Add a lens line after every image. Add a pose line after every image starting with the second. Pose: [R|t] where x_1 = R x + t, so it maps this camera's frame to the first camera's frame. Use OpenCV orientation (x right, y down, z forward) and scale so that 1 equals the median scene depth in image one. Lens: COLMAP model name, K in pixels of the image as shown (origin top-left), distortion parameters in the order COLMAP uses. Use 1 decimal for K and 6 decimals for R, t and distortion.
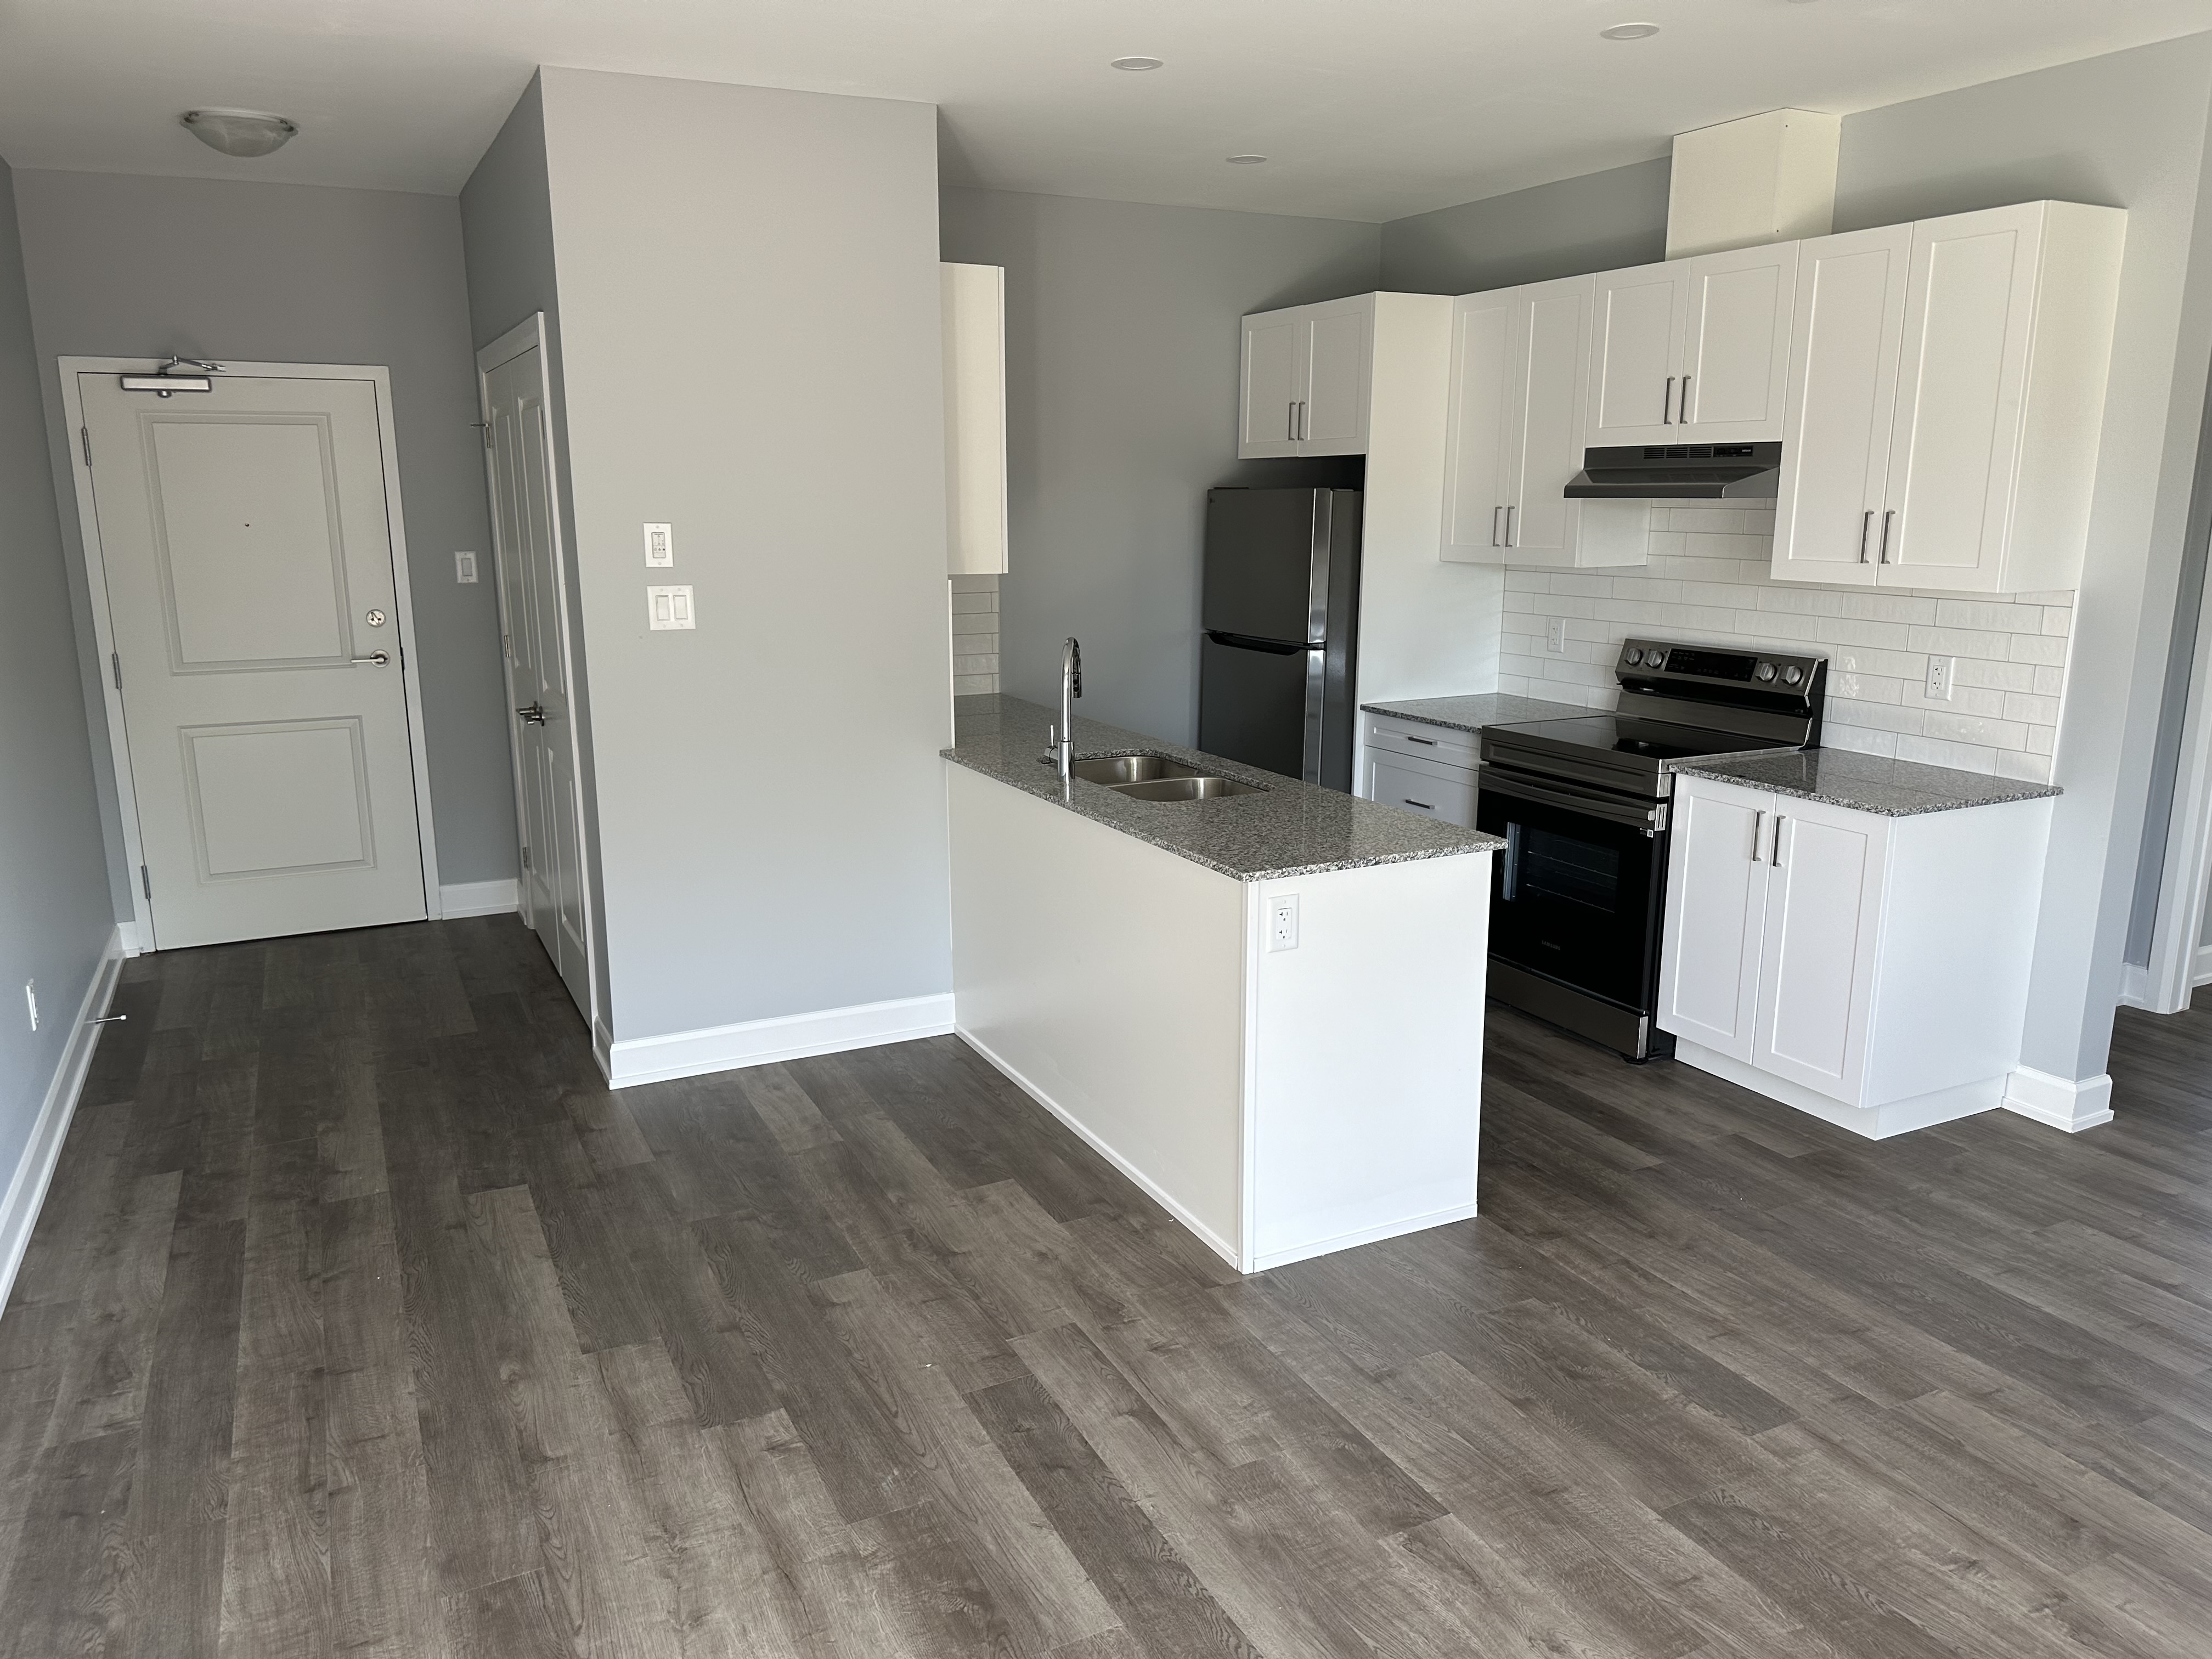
lens RADIAL K [[1539.9, 0, 1106.0], [0, 1539.9, 829.5], [0, 0, 1]] dist [0.002278, 0.000467]
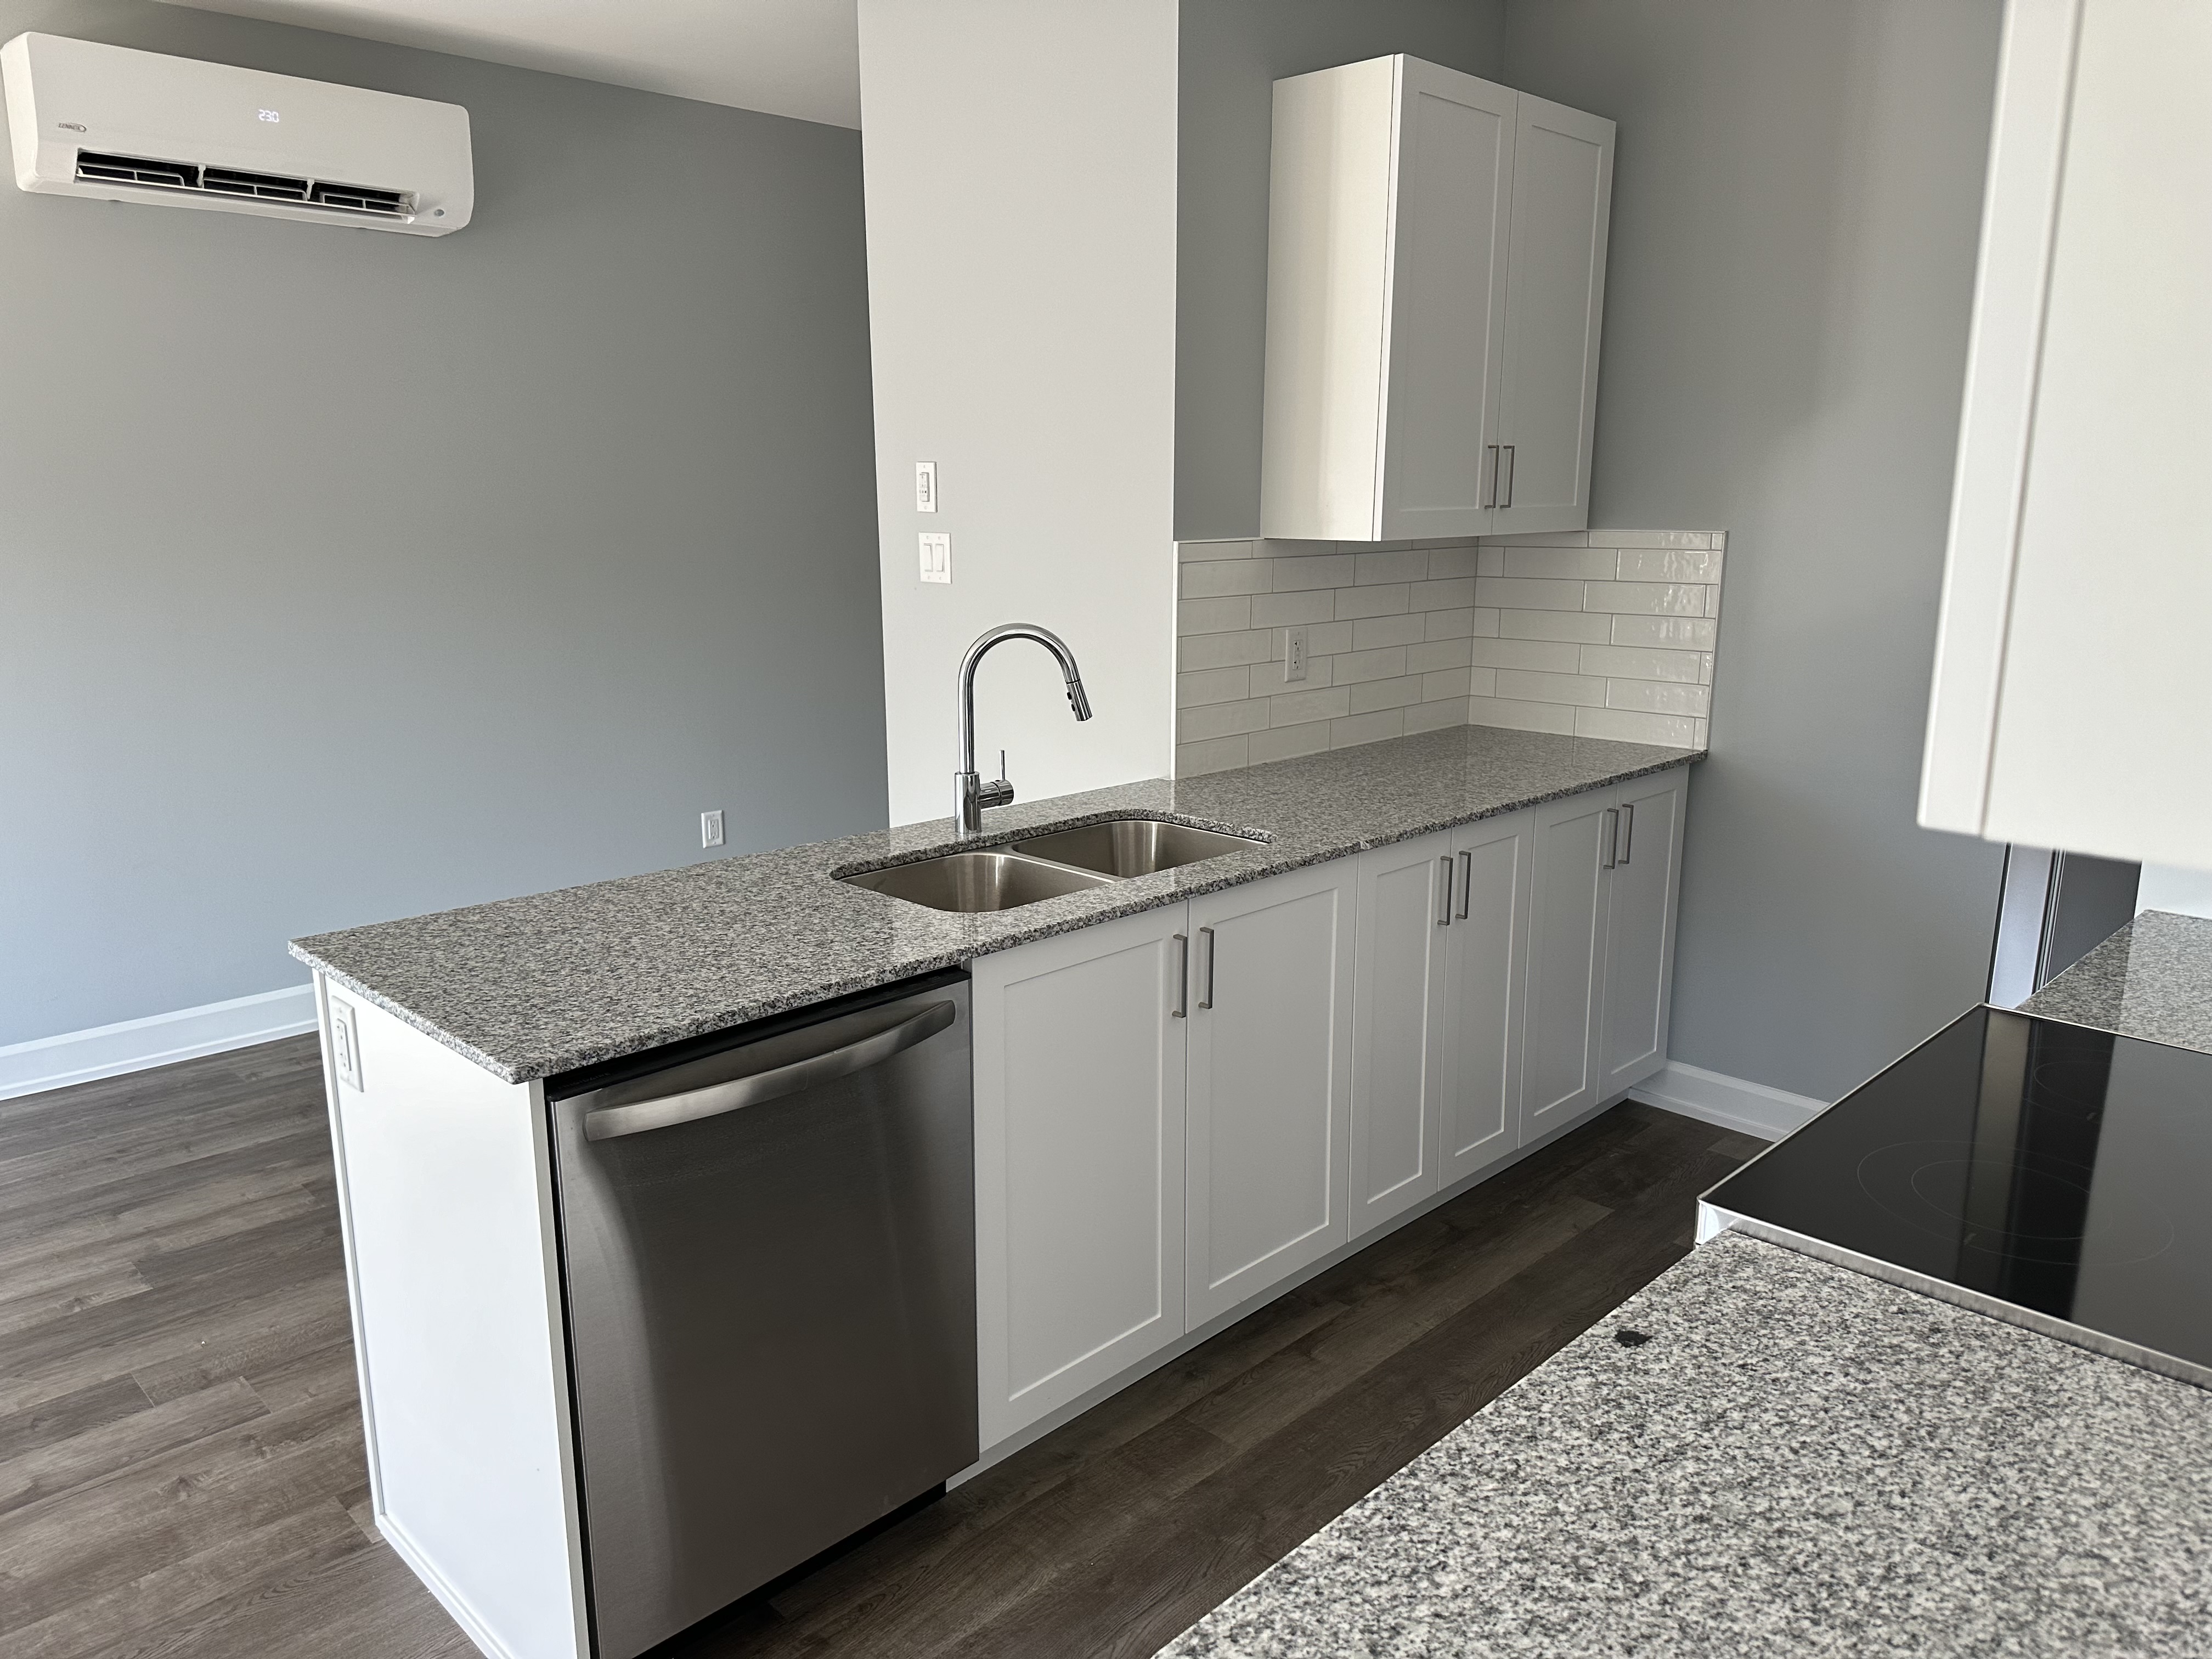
lens RADIAL K [[1561.8, 0, 1106.0], [0, 1561.8, 829.5], [0, 0, 1]] dist [-0.002756, -0.002217]
pose [[0.300791, 0.201366, -0.932189, 0.851107], [-0.197426, 0.969429, 0.145706, -0.197033], [0.933032, 0.140212, 0.331350, 1.126146]]
